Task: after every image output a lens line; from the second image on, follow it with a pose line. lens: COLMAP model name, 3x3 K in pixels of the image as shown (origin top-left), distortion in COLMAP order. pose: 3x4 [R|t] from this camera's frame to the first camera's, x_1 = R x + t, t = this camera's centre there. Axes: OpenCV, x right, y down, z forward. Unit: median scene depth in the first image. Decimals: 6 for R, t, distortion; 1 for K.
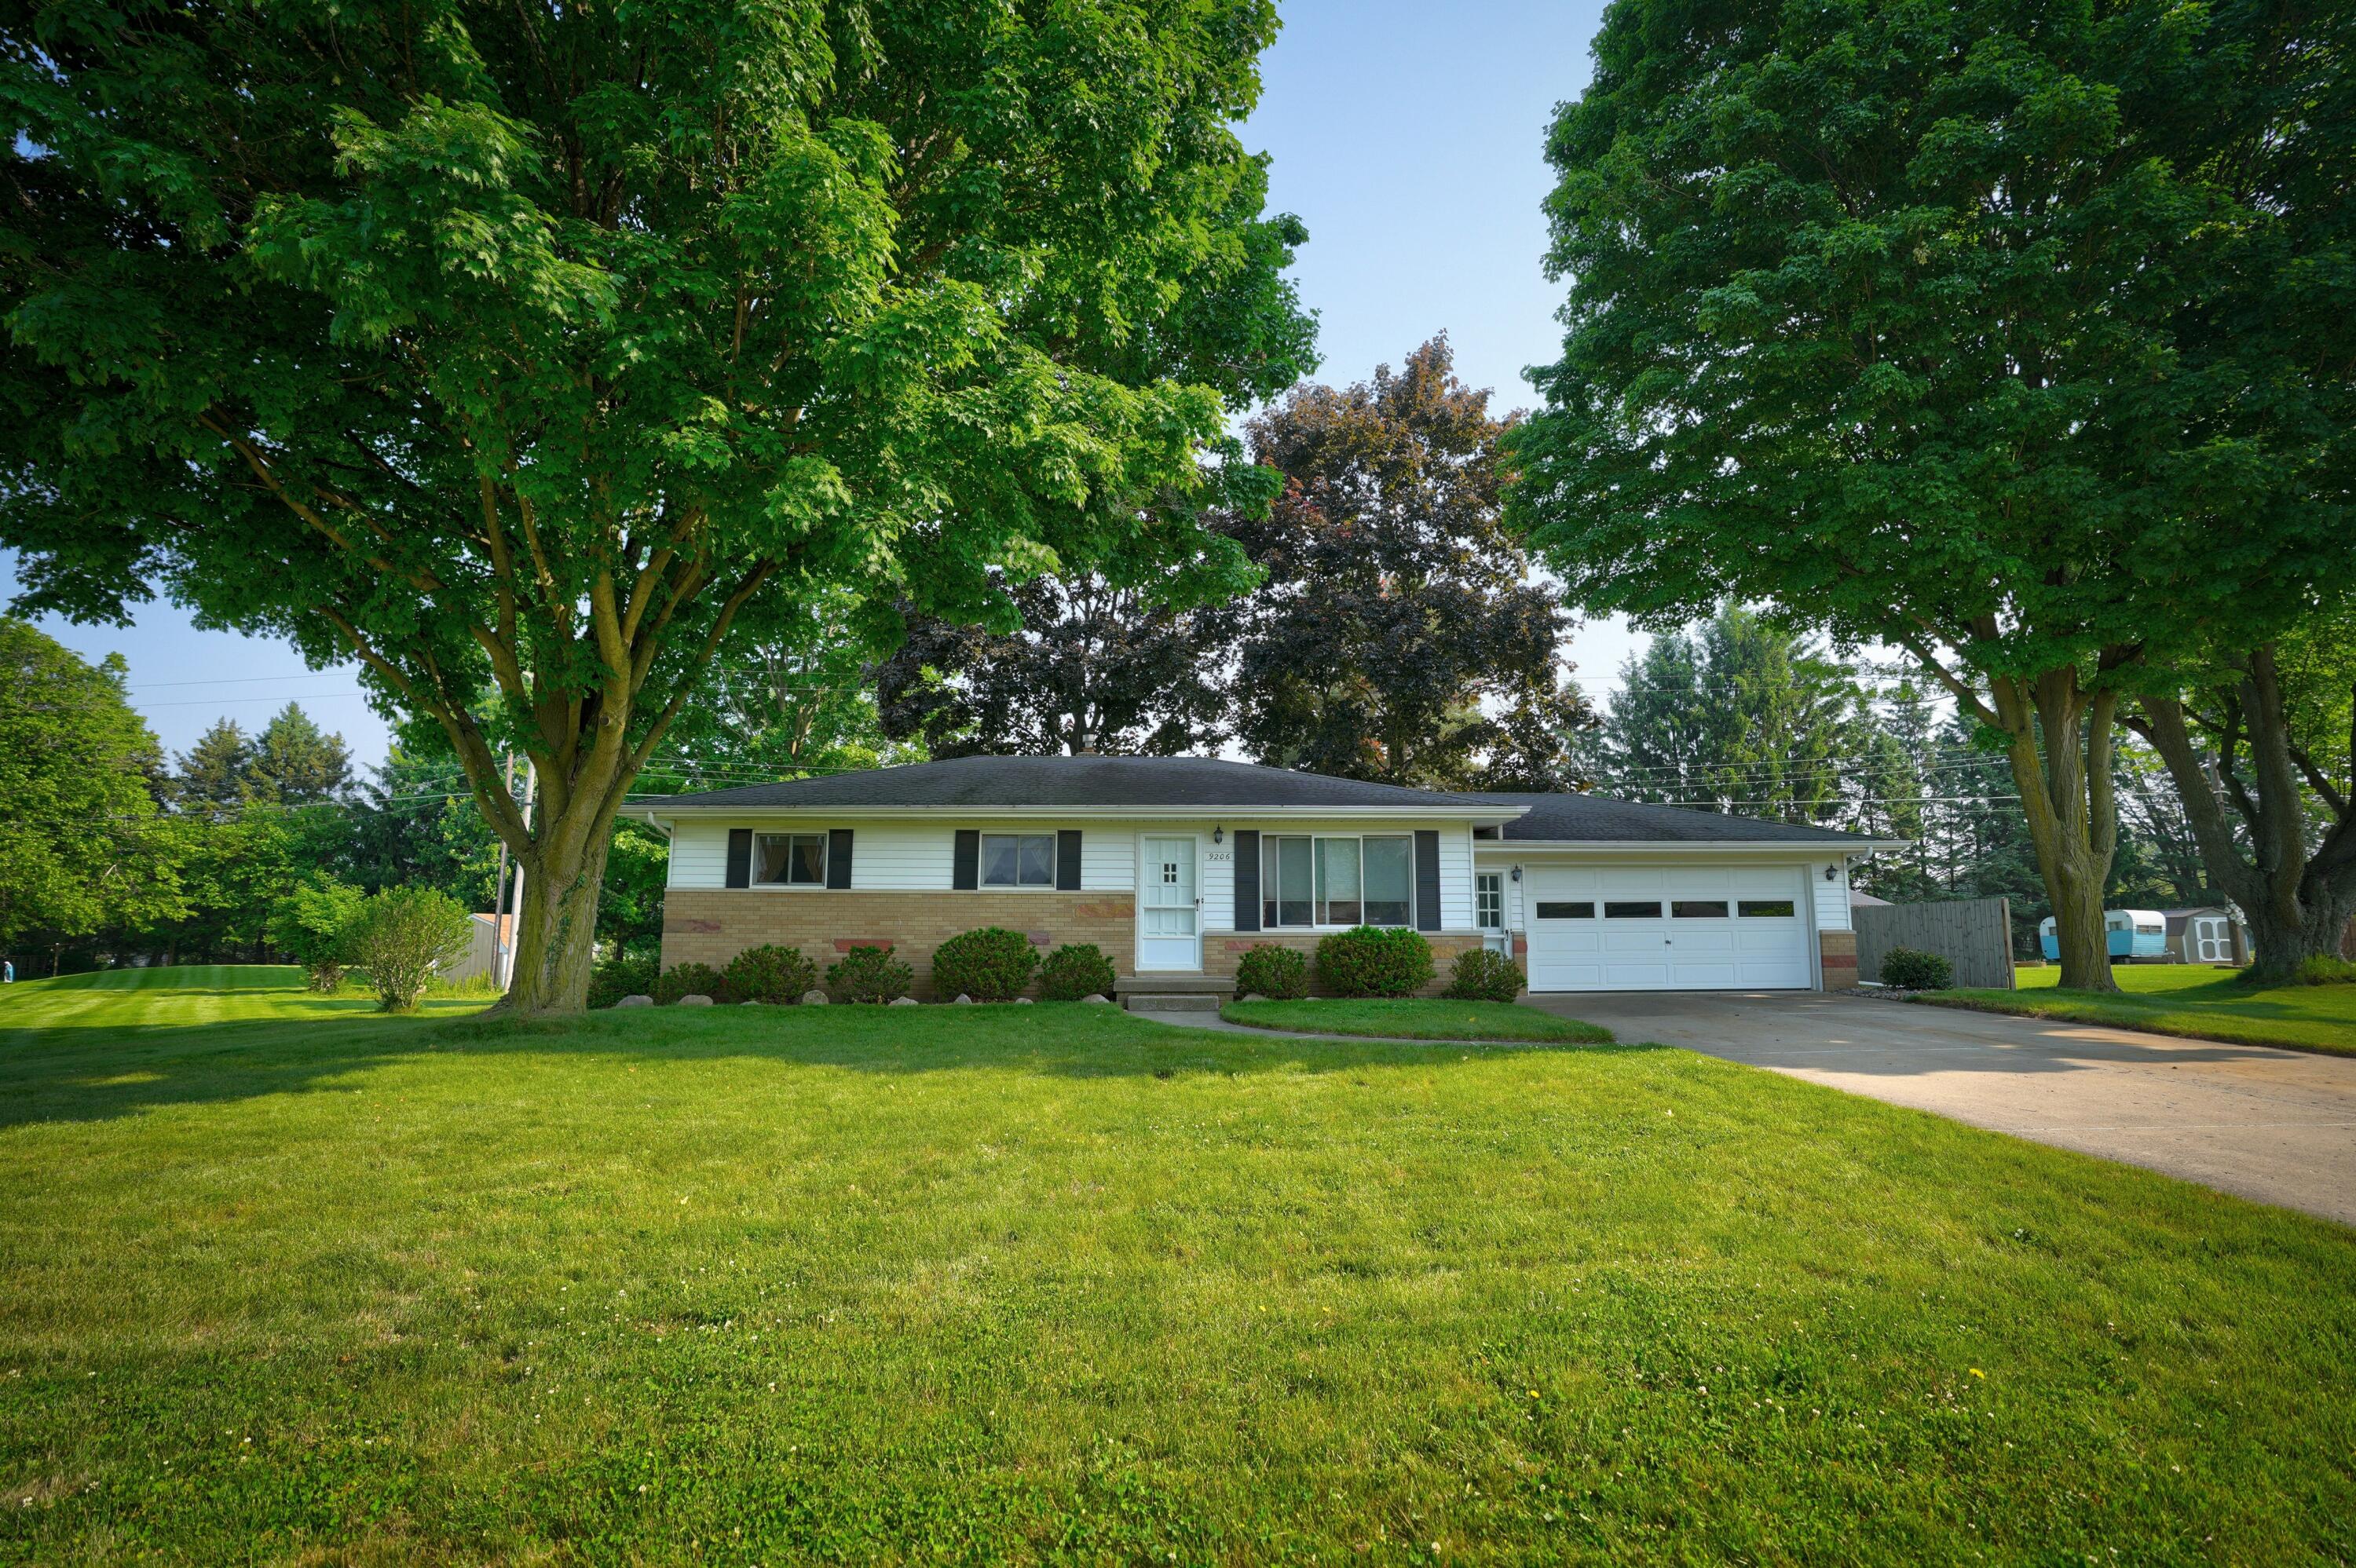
lens RADIAL K [[1079.6, 0, 1178.3], [0, 1079.6, 788.1], [0, 0, 1]] dist [-0.082686, 0.041566]
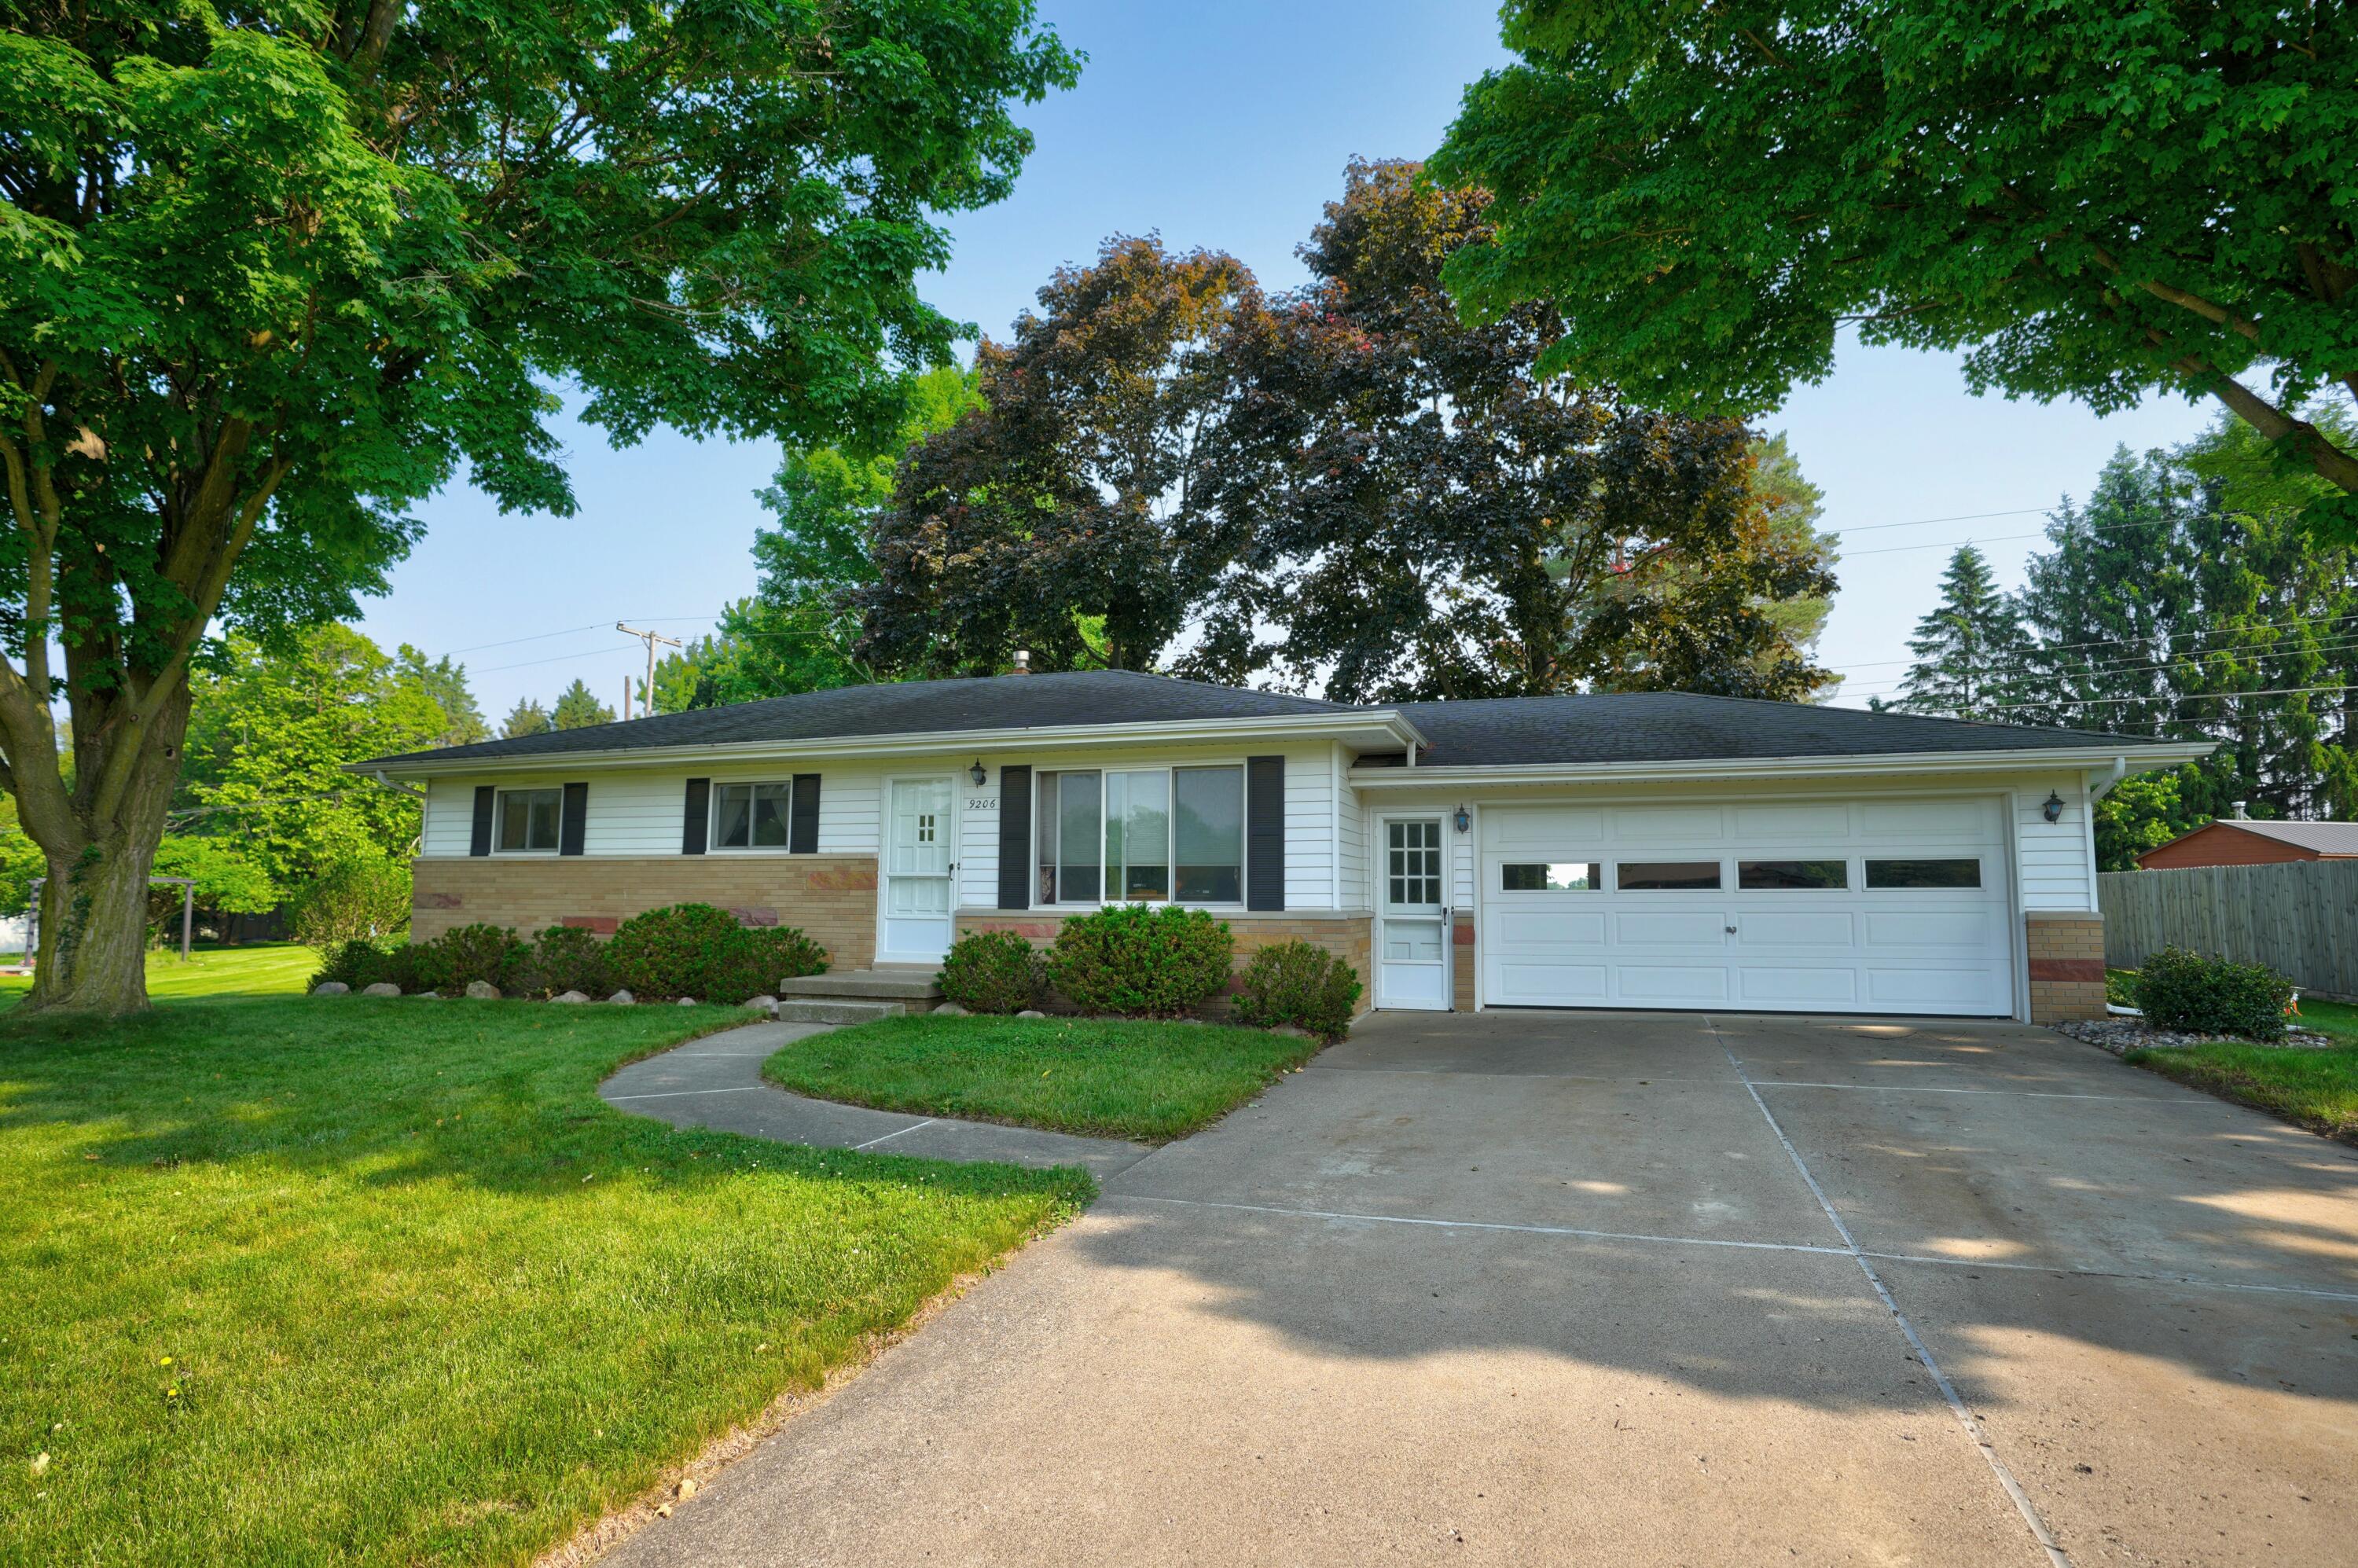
lens RADIAL K [[1174.9, 0, 1189.5], [0, 1174.9, 784.4], [0, 0, 1]] dist [-0.065249, 0.032799]
pose [[0.946157, -0.030389, -0.322279, 0.413680], [0.044793, 0.998297, 0.037371, 0.027784], [0.320595, -0.049795, 0.945907, 0.313539]]
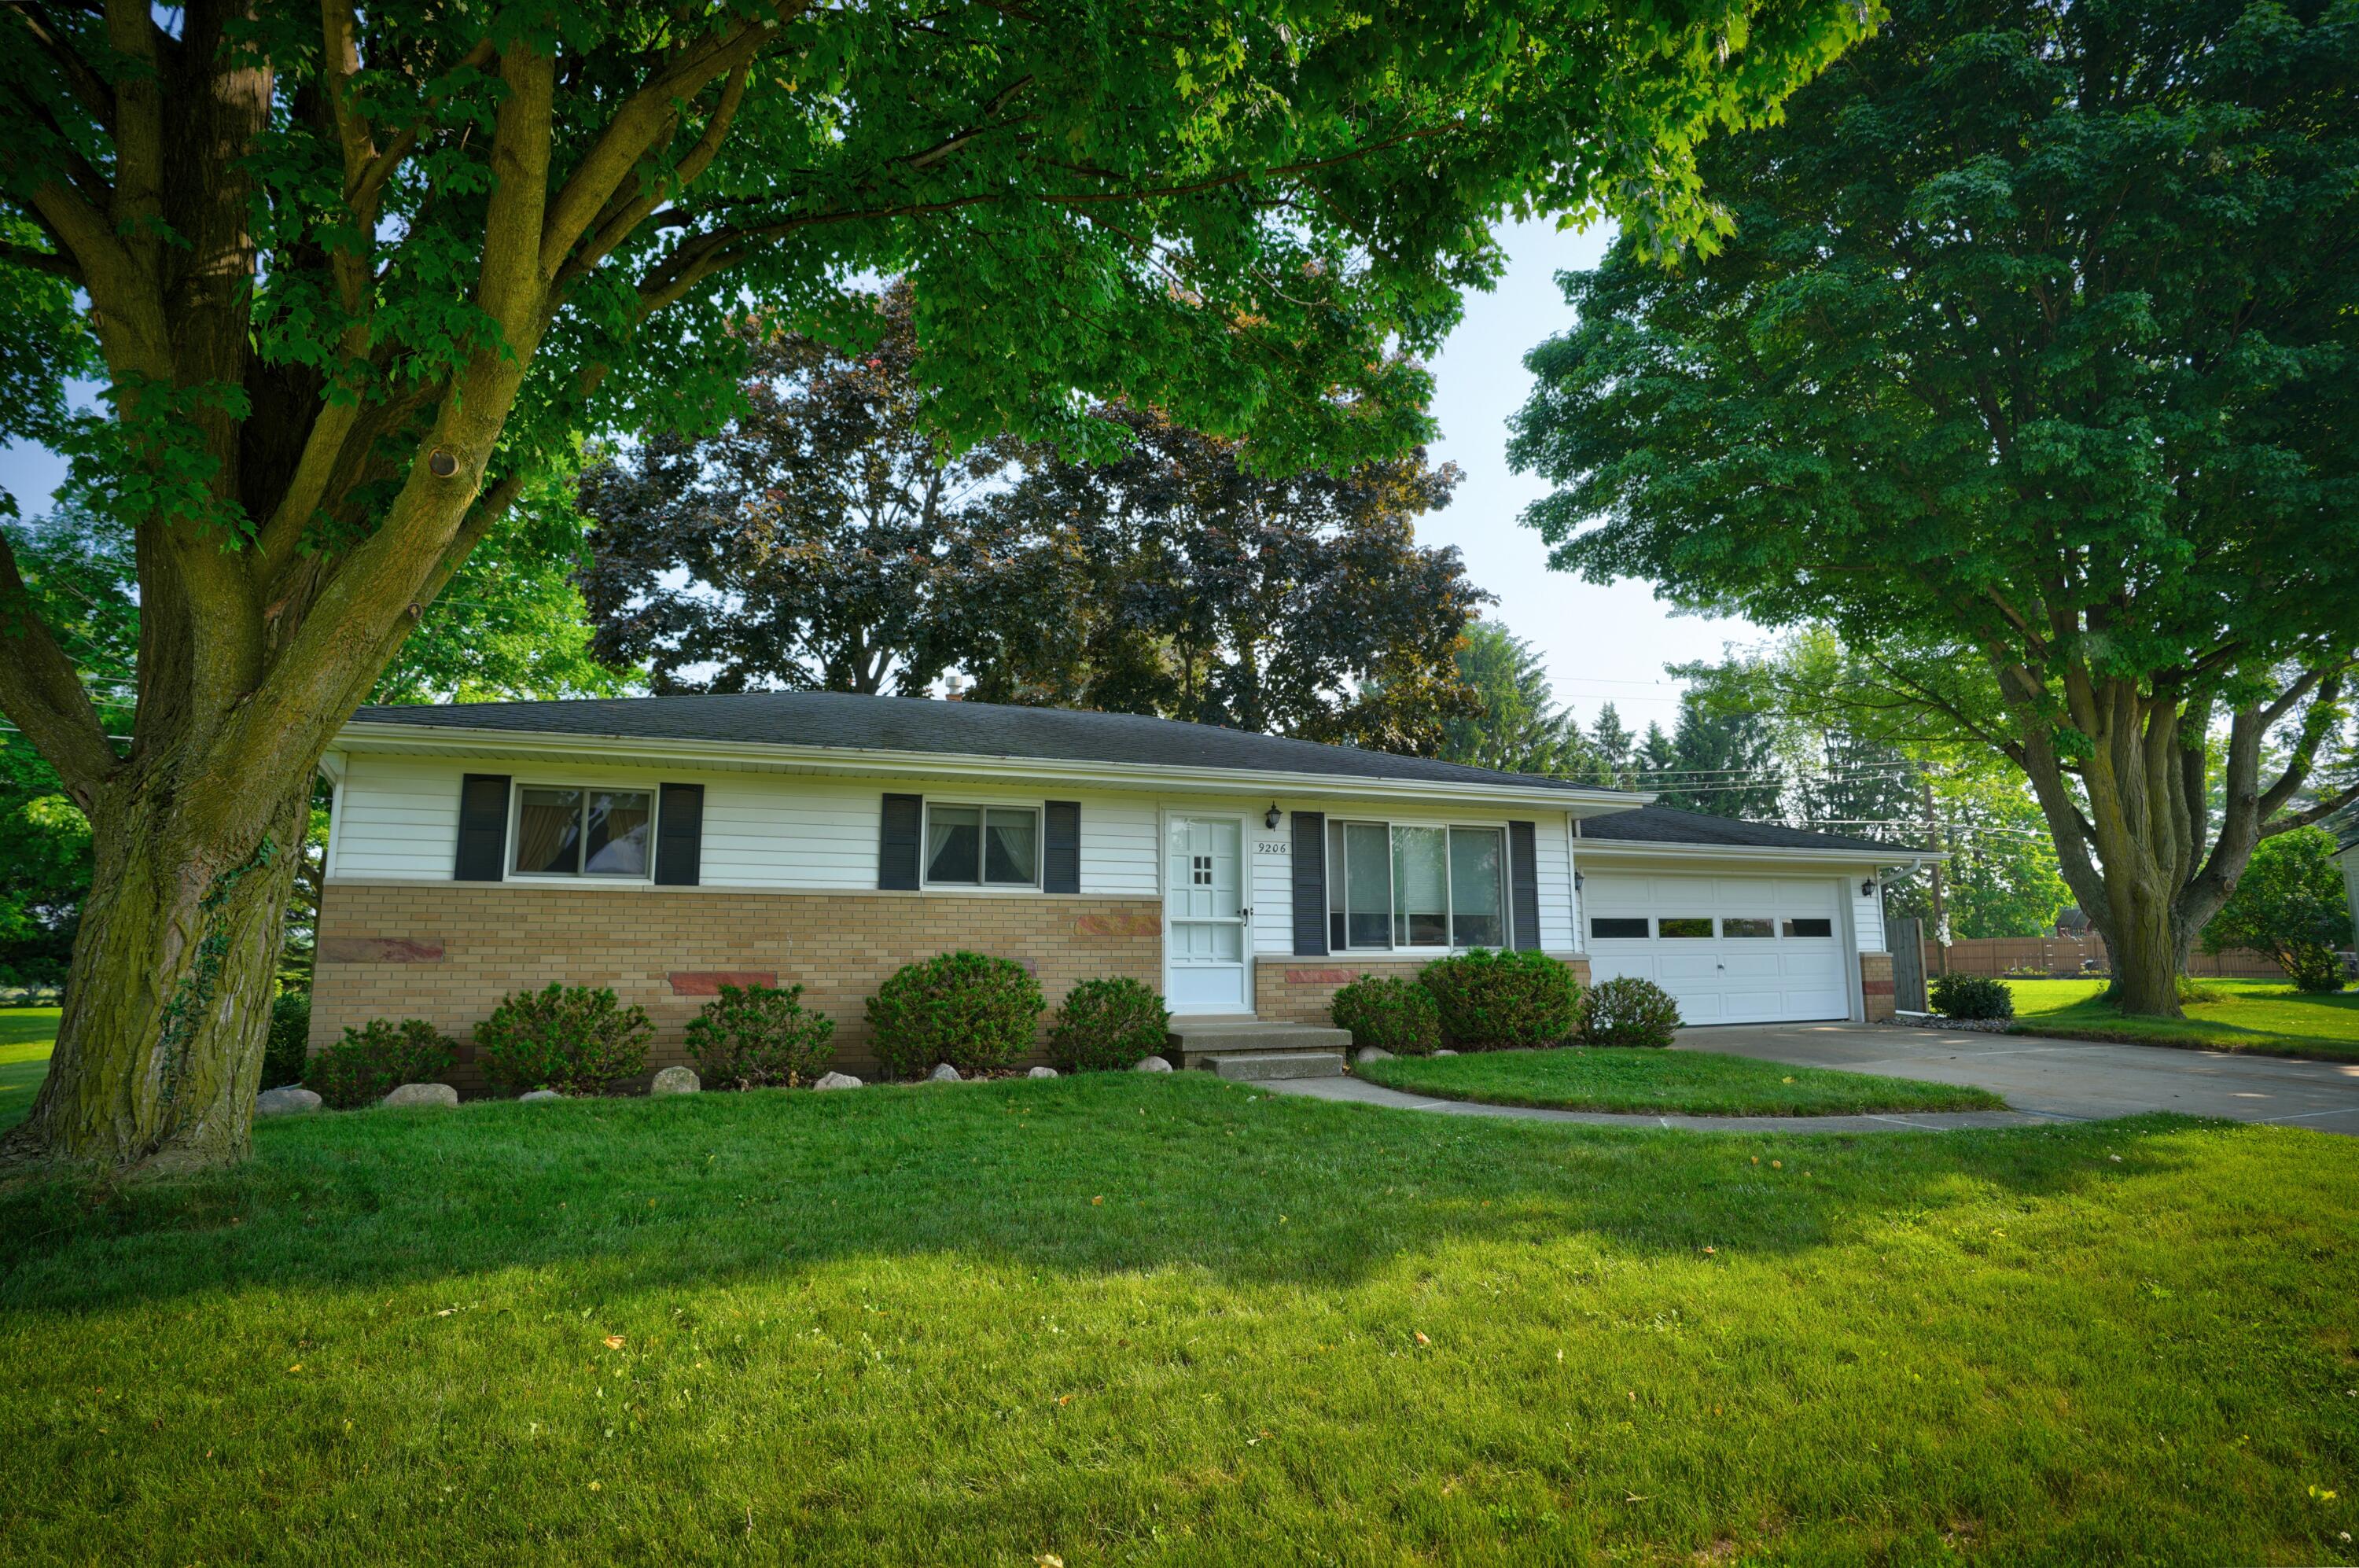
lens RADIAL K [[1163.3, 0, 1179.5], [0, 1163.3, 784.0], [0, 0, 1]] dist [-0.065622, 0.031171]
pose [[0.938299, 0.046997, 0.342616, -0.274515], [-0.043703, 0.998894, -0.017333, 0.037734], [-0.343051, 0.001290, 0.939316, 0.316761]]
